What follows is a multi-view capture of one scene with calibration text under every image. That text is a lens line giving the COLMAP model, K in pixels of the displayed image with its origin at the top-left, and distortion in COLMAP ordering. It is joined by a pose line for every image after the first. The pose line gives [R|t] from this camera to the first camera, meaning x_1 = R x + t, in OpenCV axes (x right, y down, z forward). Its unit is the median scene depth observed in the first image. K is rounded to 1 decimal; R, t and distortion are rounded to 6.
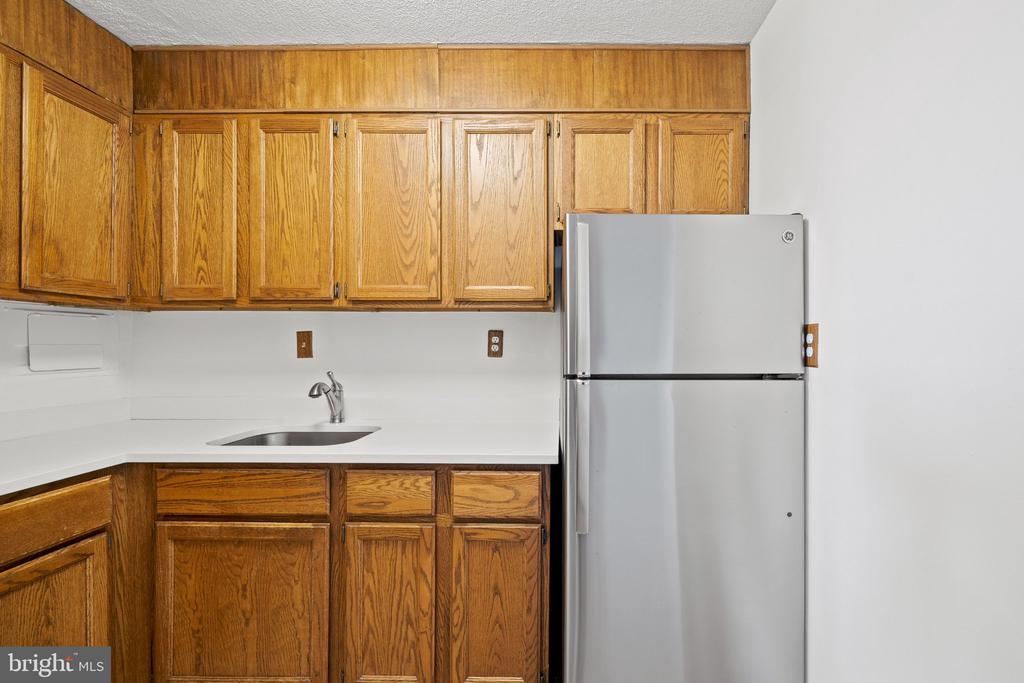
lens RADIAL K [[412.5, 0, 565.1], [0, 412.5, 347.8], [0, 0, 1]] dist [-0.000697, -0.000170]
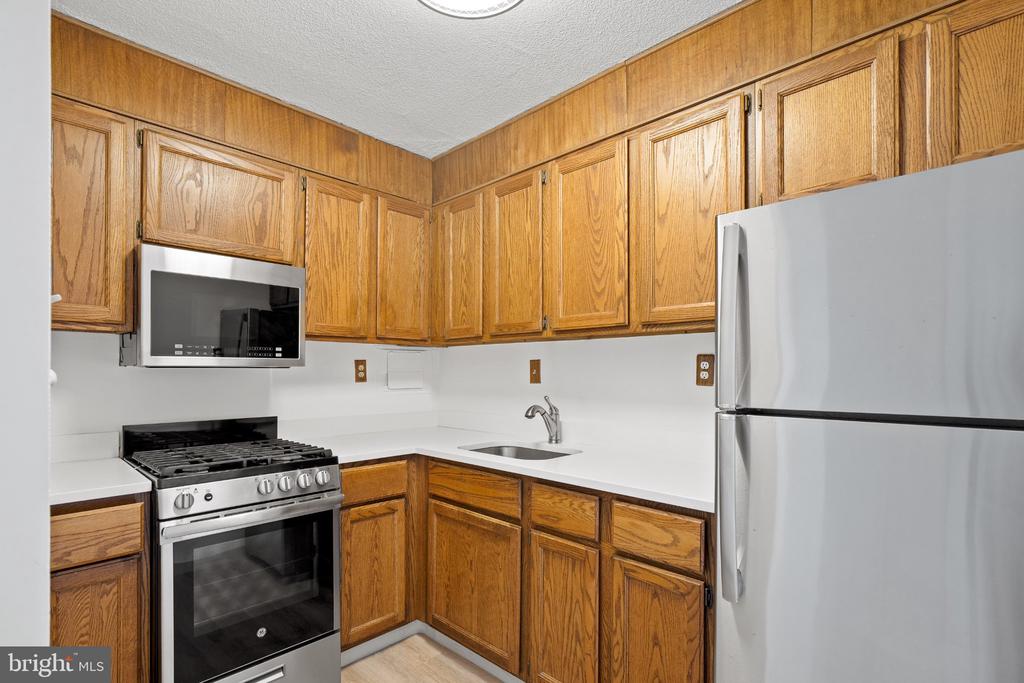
lens RADIAL K [[479.3, 0, 510.2], [0, 479.3, 370.8], [0, 0, 1]] dist [0.000544, 0.000070]
pose [[0.726793, -0.002691, -0.686851, 0.267278], [-0.003362, 0.999966, -0.007475, 0.000024], [0.686848, 0.007742, 0.726760, 0.001955]]
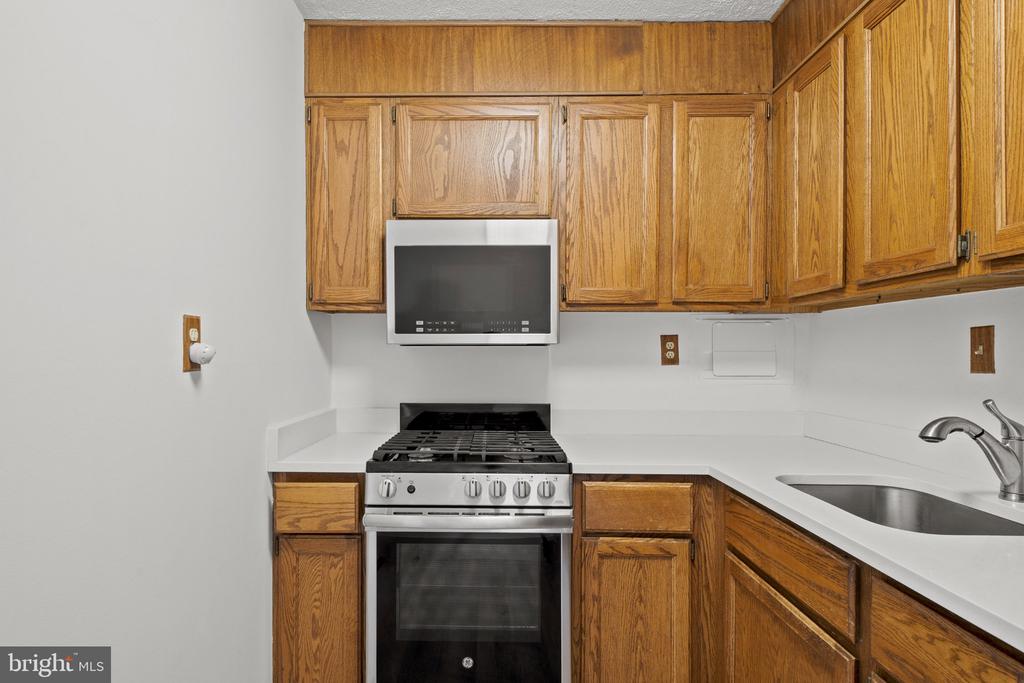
lens RADIAL K [[556.9, 0, 486.9], [0, 556.9, 353.0], [0, 0, 1]] dist [0.001092, 0.000140]
pose [[-0.007819, -0.001668, -0.999968, 0.173225], [-0.007913, 0.999967, -0.001606, 0.003892], [0.999938, 0.007900, -0.007832, 0.398184]]
